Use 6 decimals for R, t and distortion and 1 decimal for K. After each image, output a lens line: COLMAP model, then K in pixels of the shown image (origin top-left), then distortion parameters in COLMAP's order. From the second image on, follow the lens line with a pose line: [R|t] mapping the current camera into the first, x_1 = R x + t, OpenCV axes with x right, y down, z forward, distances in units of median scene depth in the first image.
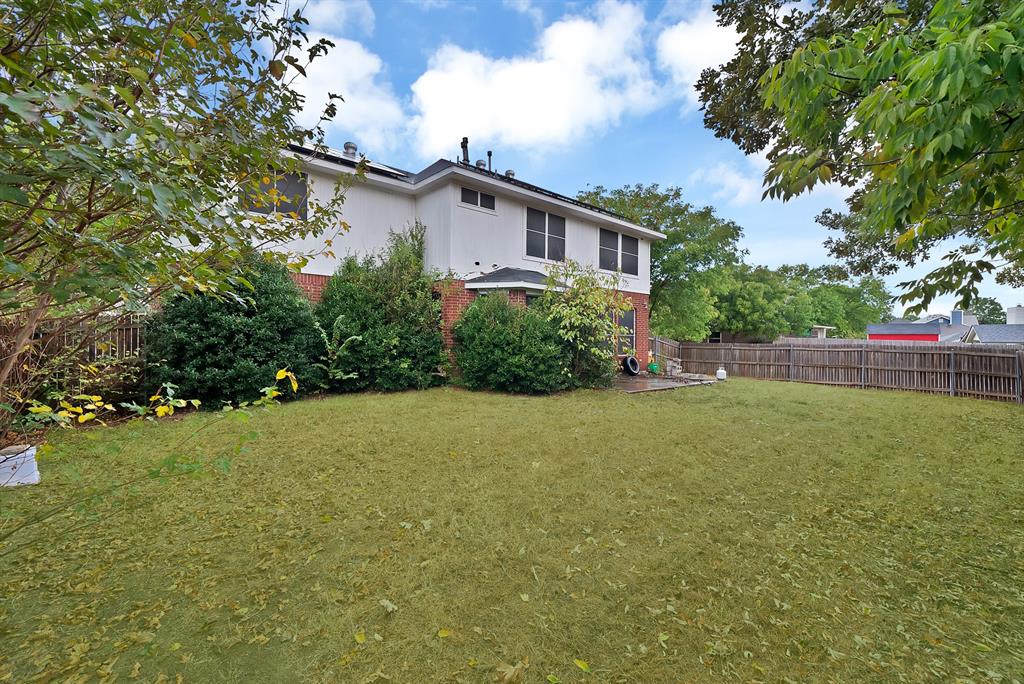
lens RADIAL K [[439.9, 0, 510.8], [0, 439.9, 352.4], [0, 0, 1]] dist [0.000876, 0.000018]
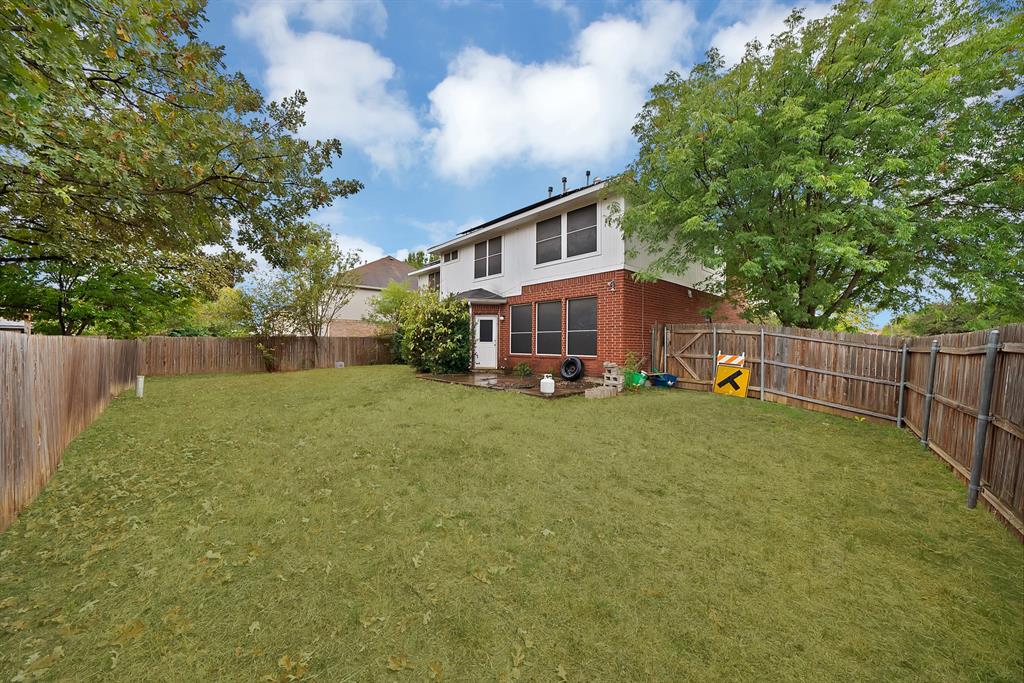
lens RADIAL K [[377.8, 0, 512.0], [0, 377.8, 341.5], [0, 0, 1]] dist [-0.000609, -0.000043]
pose [[0.005540, -0.002078, -0.999982, 1.106789], [0.001130, 0.999997, -0.002071, -0.017033], [0.999984, -0.001118, 0.005542, 0.991737]]
